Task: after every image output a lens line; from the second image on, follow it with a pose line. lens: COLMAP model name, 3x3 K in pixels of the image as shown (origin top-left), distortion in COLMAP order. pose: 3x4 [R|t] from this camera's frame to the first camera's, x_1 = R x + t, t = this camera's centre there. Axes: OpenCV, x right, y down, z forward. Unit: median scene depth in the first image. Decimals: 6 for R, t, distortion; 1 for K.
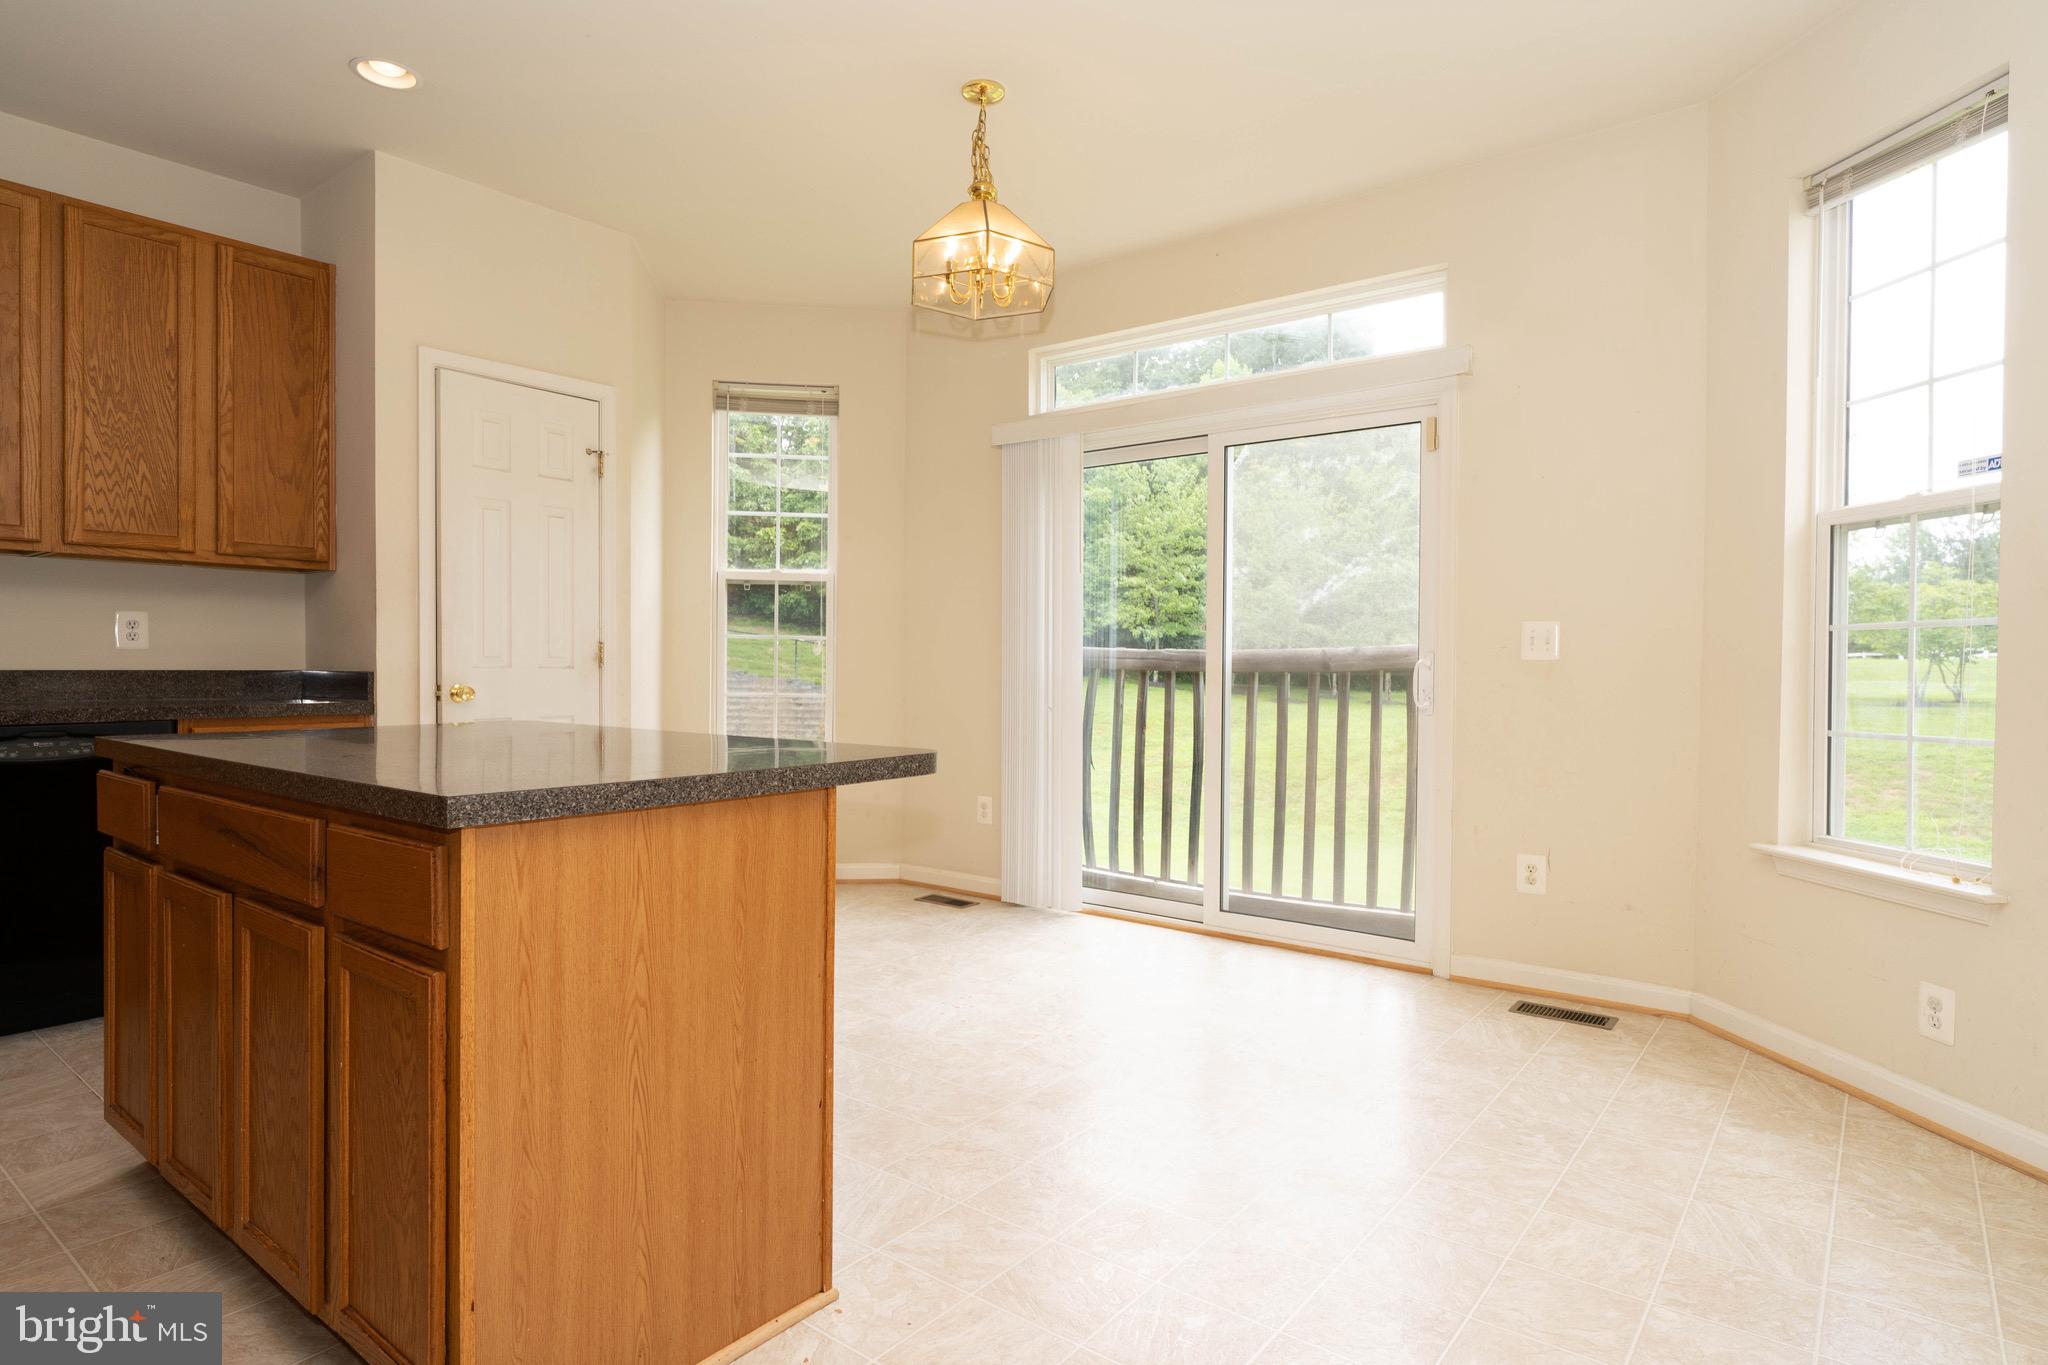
lens RADIAL K [[1121.4, 0, 1013.0], [0, 1121.4, 689.1], [0, 0, 1]] dist [-0.004323, 0.001228]
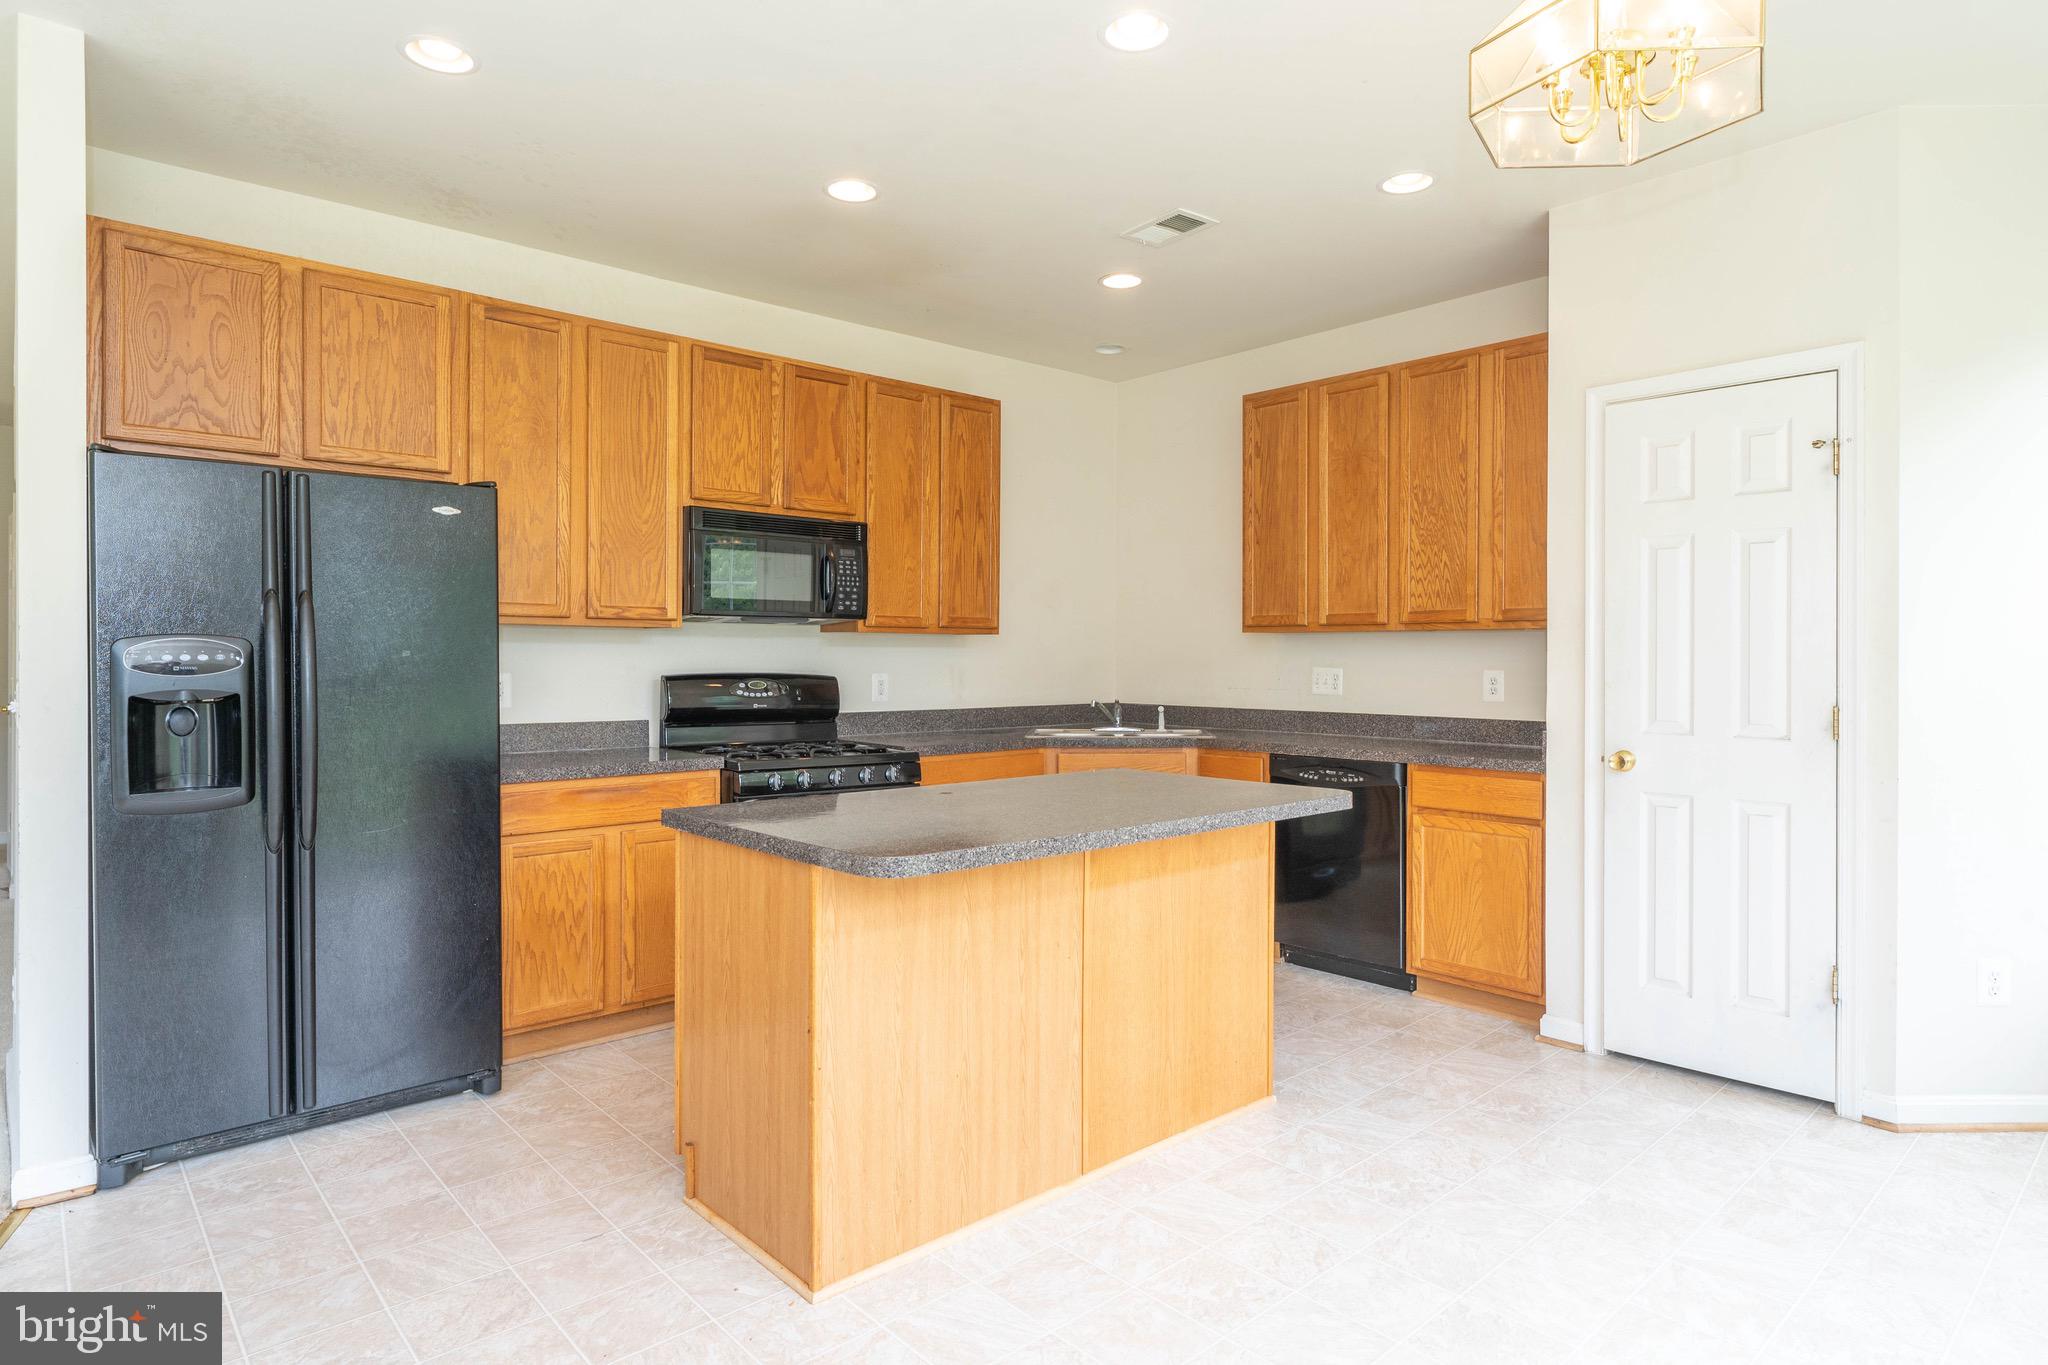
lens RADIAL K [[1155.6, 0, 1032.9], [0, 1155.6, 654.1], [0, 0, 1]] dist [0.001144, 0.000747]
pose [[-0.155050, -0.011249, -0.987843, 0.527360], [-0.023019, 0.999705, -0.007771, -0.068000], [0.987638, 0.021534, -0.155263, 0.725201]]
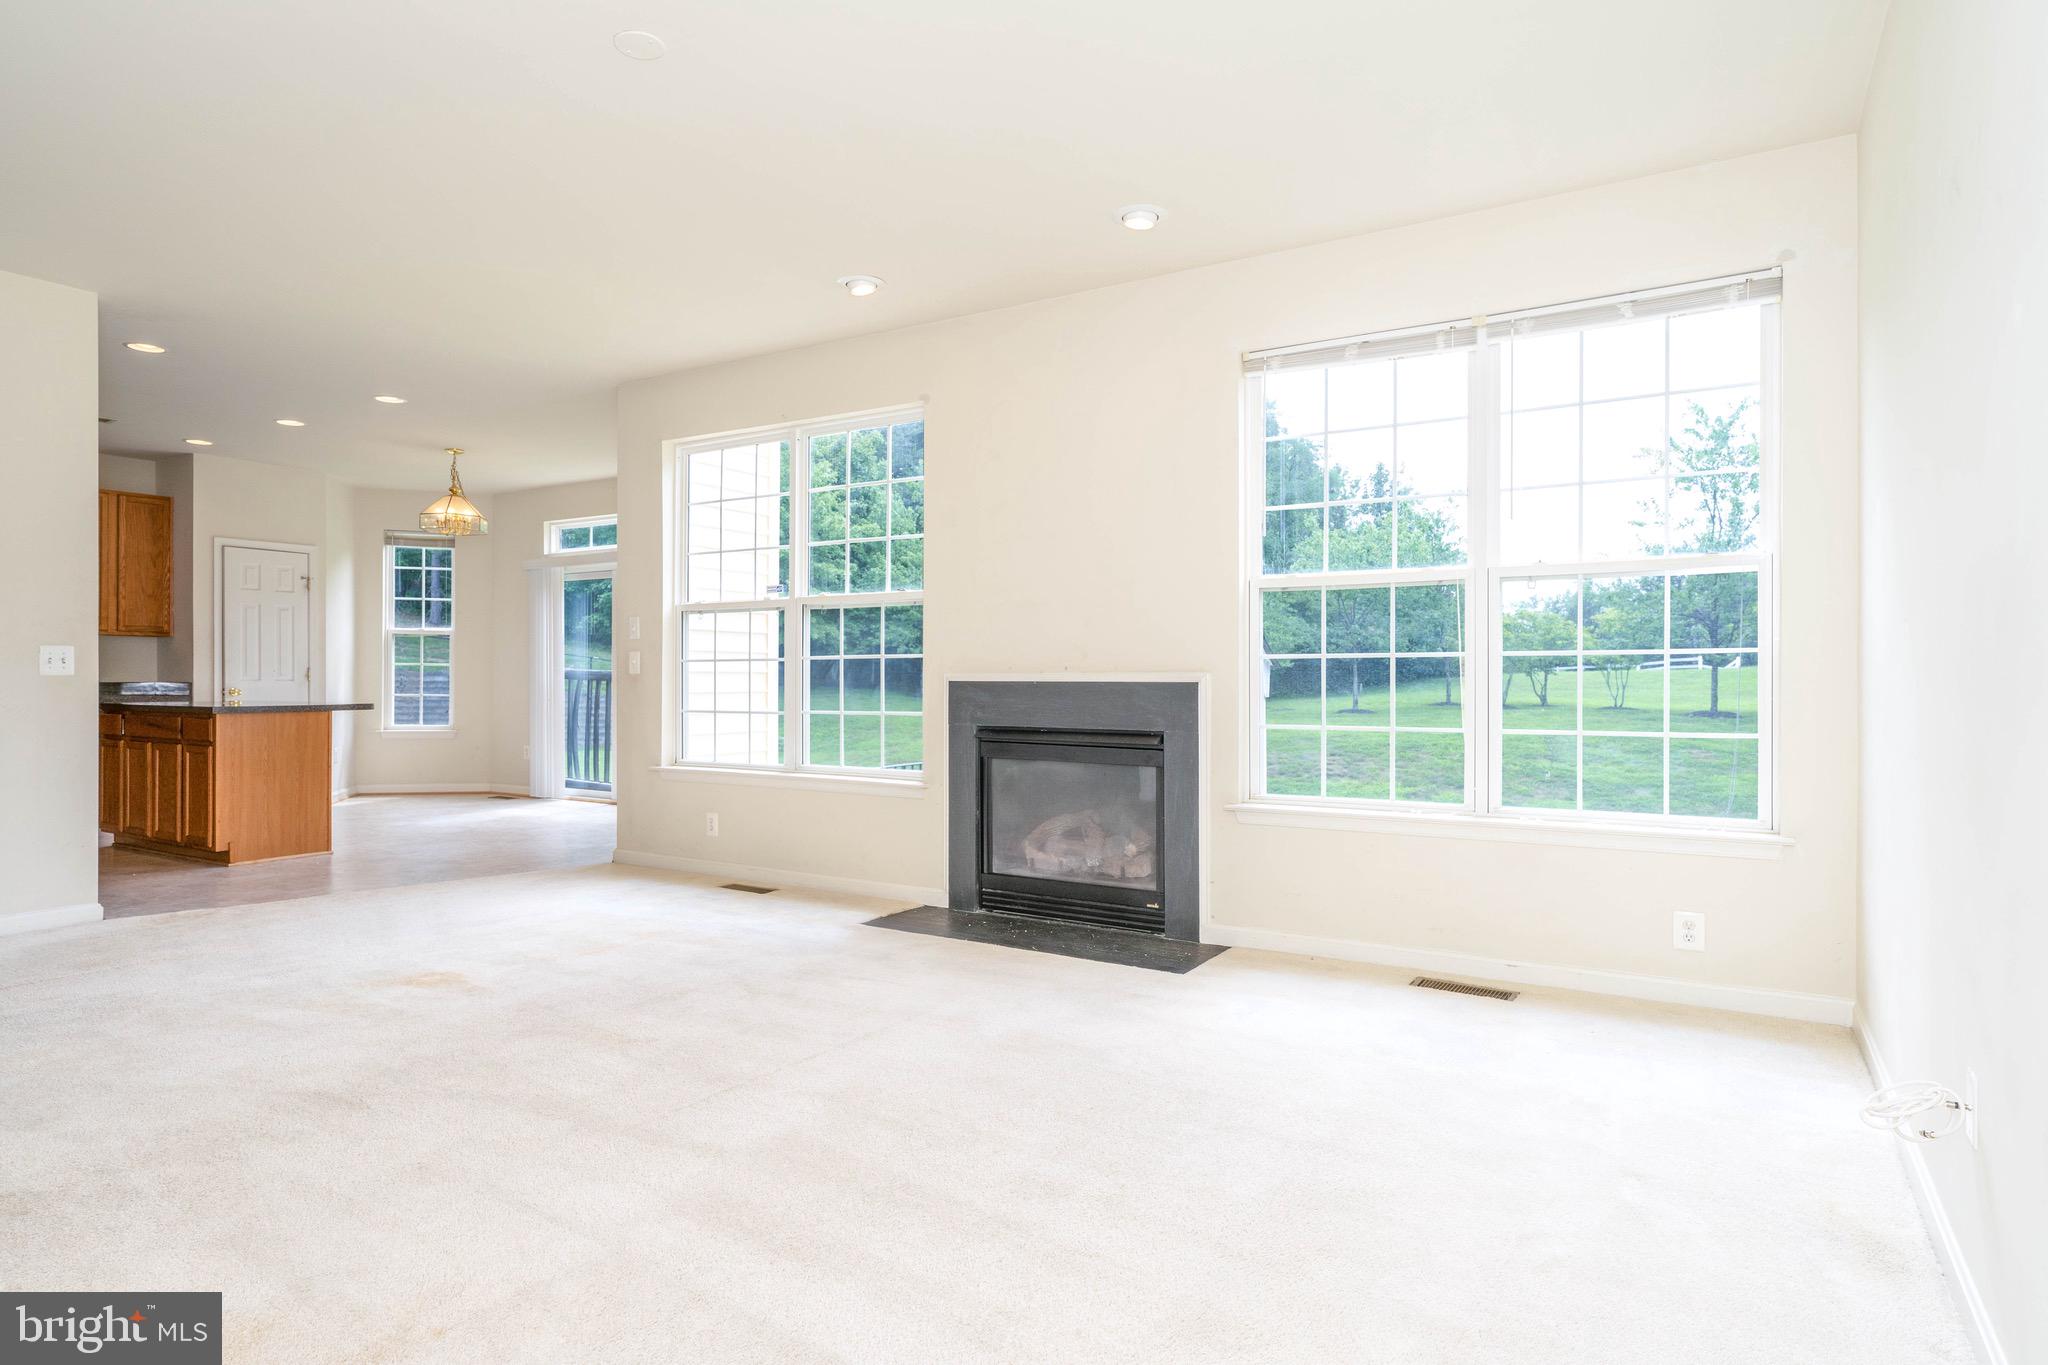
lens RADIAL K [[1121.4, 0, 1013.0], [0, 1121.4, 689.1], [0, 0, 1]] dist [-0.004323, 0.001228]
pose [[0.992821, -0.005243, 0.119498, 0.821875], [0.006799, 0.999897, -0.012622, 0.038321], [-0.119419, 0.013344, 0.992754, -1.472184]]
